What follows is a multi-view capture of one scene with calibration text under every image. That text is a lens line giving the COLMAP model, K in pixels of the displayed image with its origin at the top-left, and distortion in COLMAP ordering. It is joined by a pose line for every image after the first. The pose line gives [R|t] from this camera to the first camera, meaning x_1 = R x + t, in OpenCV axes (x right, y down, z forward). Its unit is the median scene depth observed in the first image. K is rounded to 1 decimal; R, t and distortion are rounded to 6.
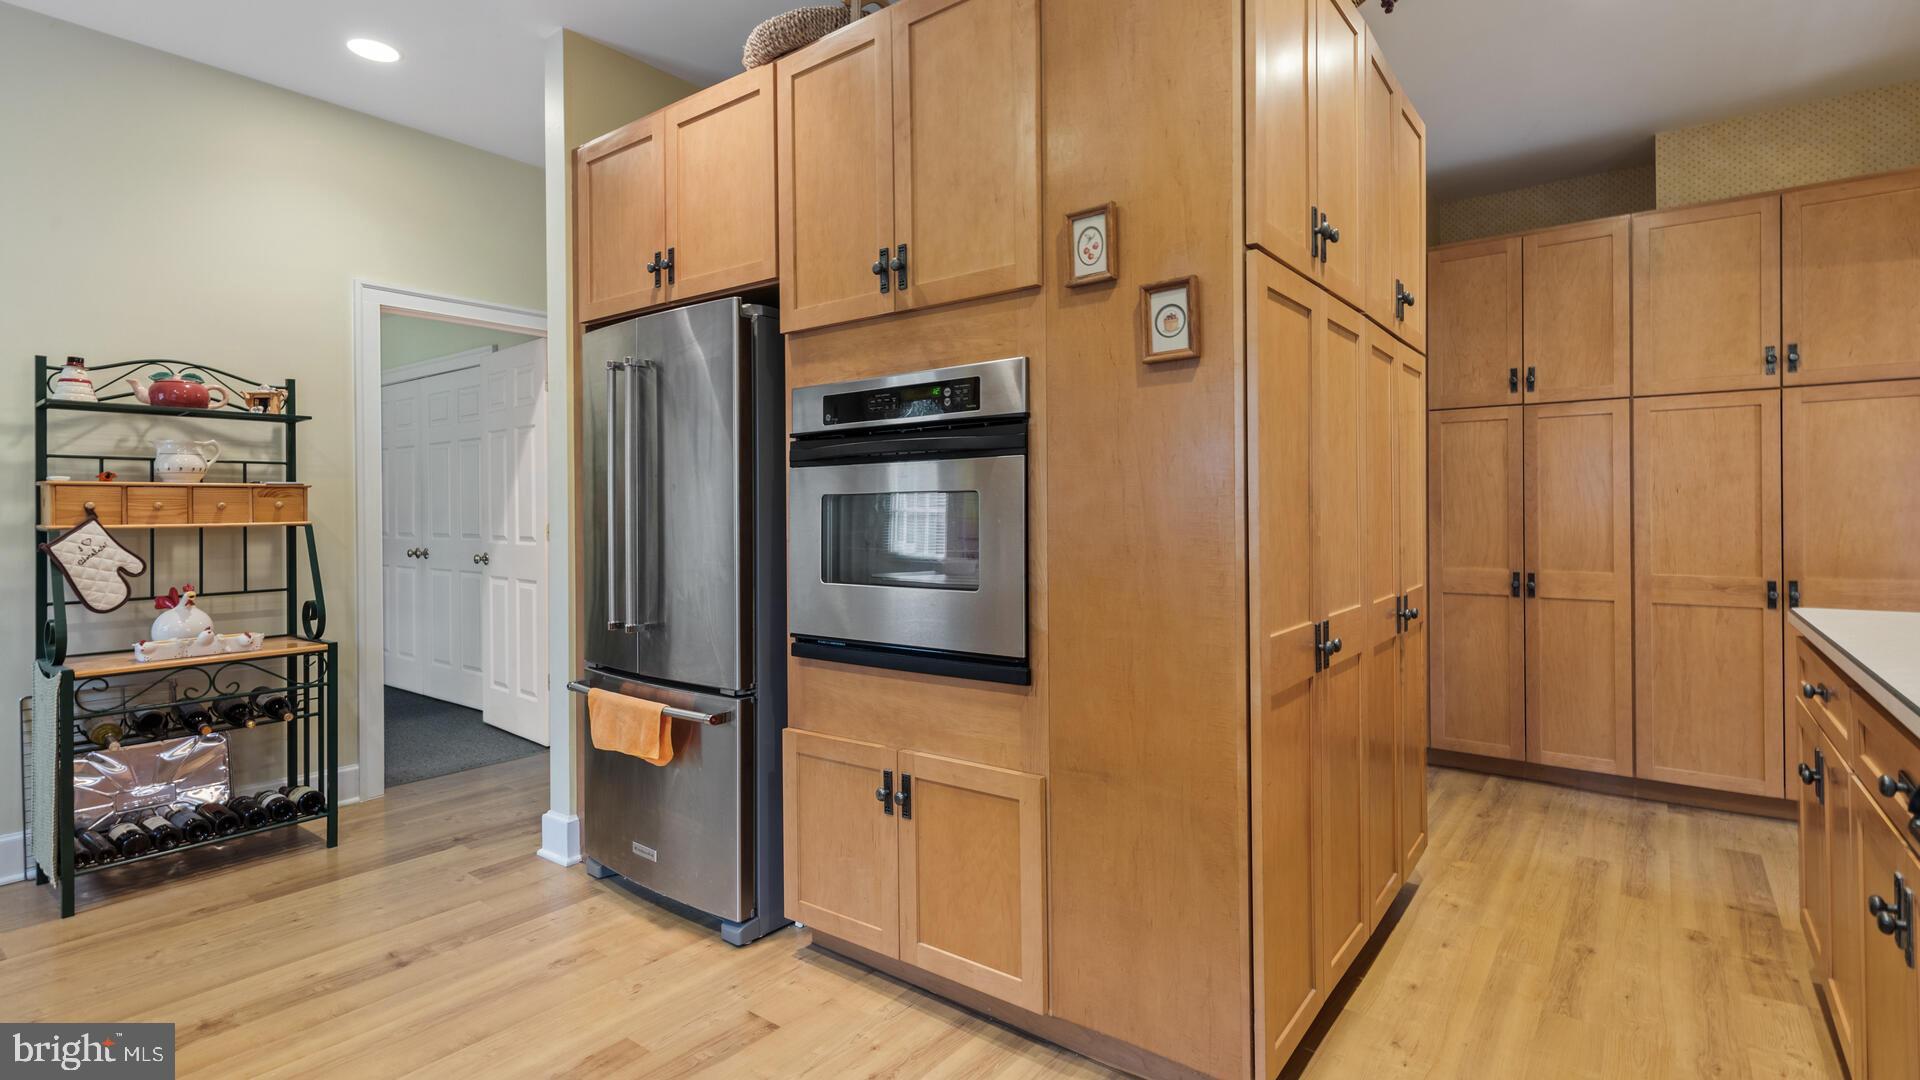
lens RADIAL K [[885.0, 0, 970.5], [0, 885.0, 514.4], [0, 0, 1]] dist [0.013115, -0.002579]
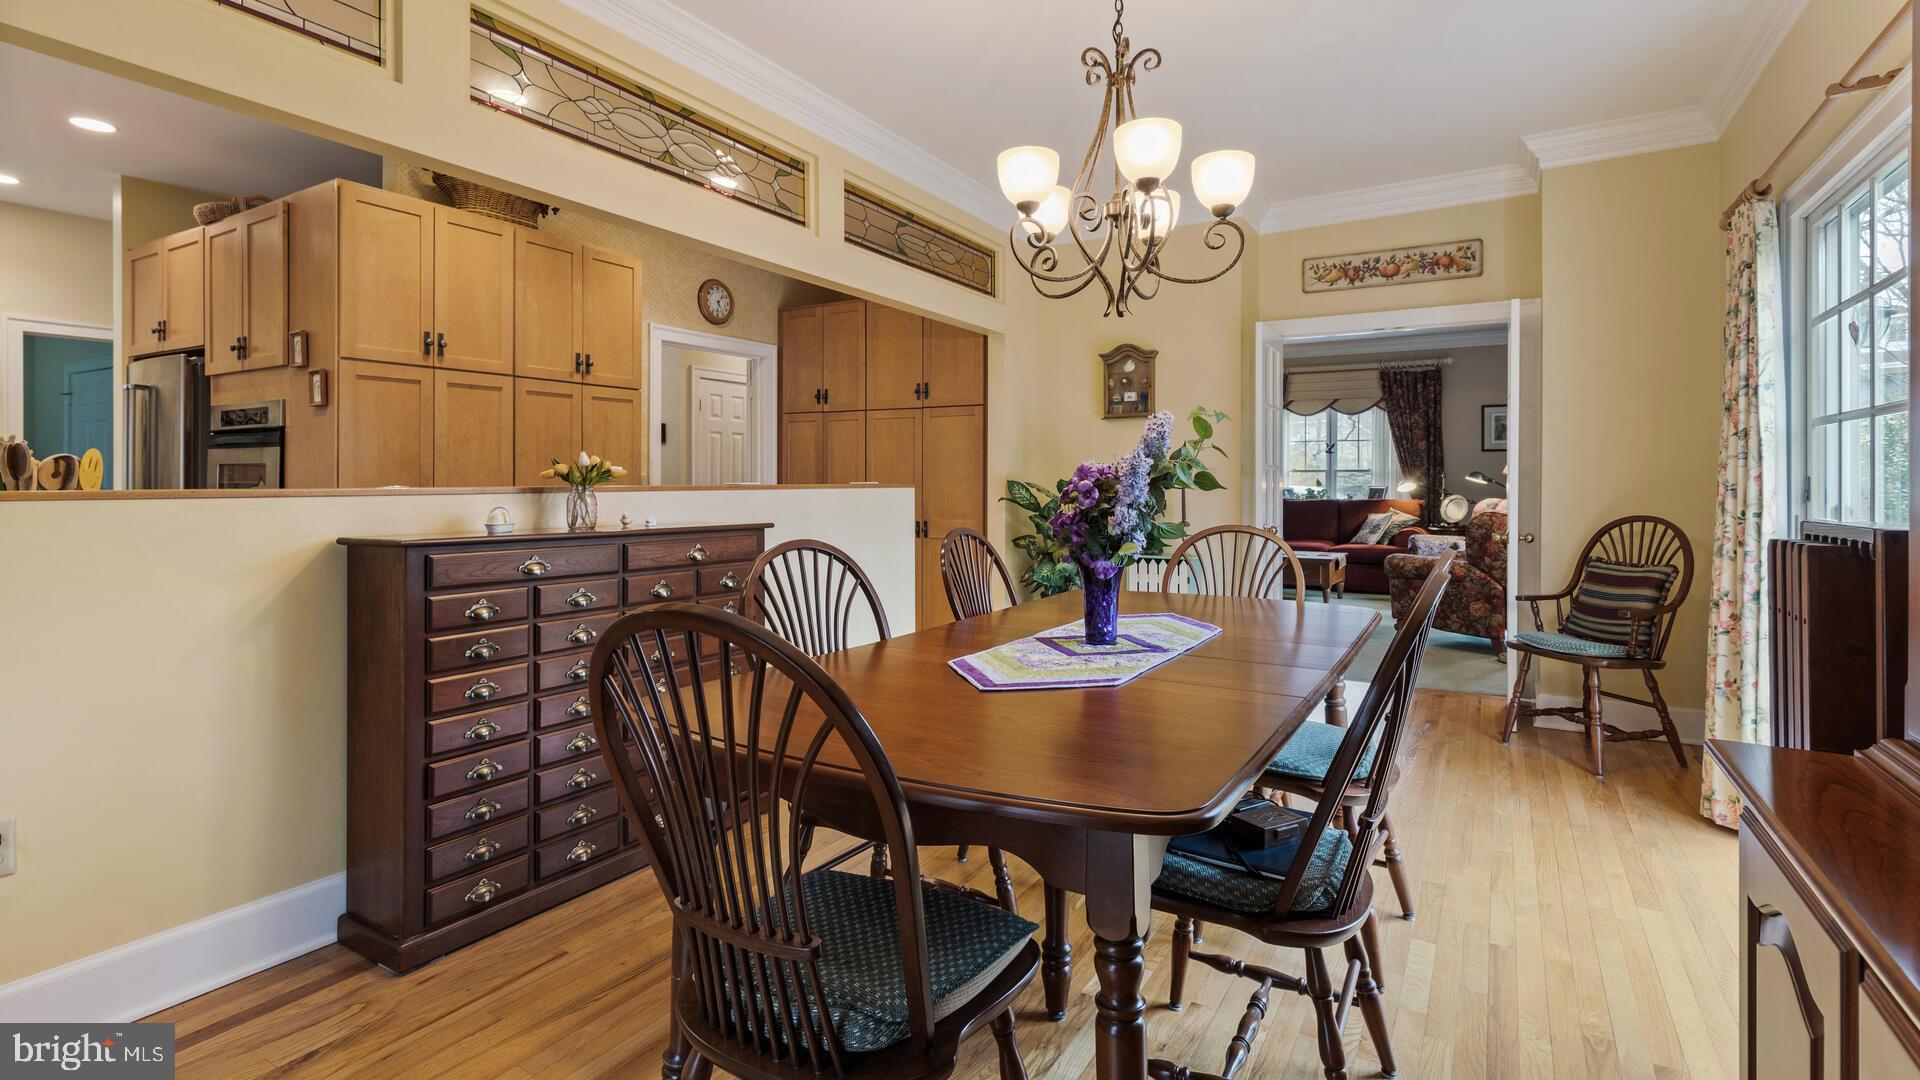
lens RADIAL K [[885.0, 0, 960.6], [0, 885.0, 484.4], [0, 0, 1]] dist [0.013115, -0.002579]
pose [[0.995835, 0.011147, 0.090485, 0.840418], [-0.011626, 0.999921, 0.004771, -0.005071], [-0.090424, -0.005803, 0.995886, -0.697455]]
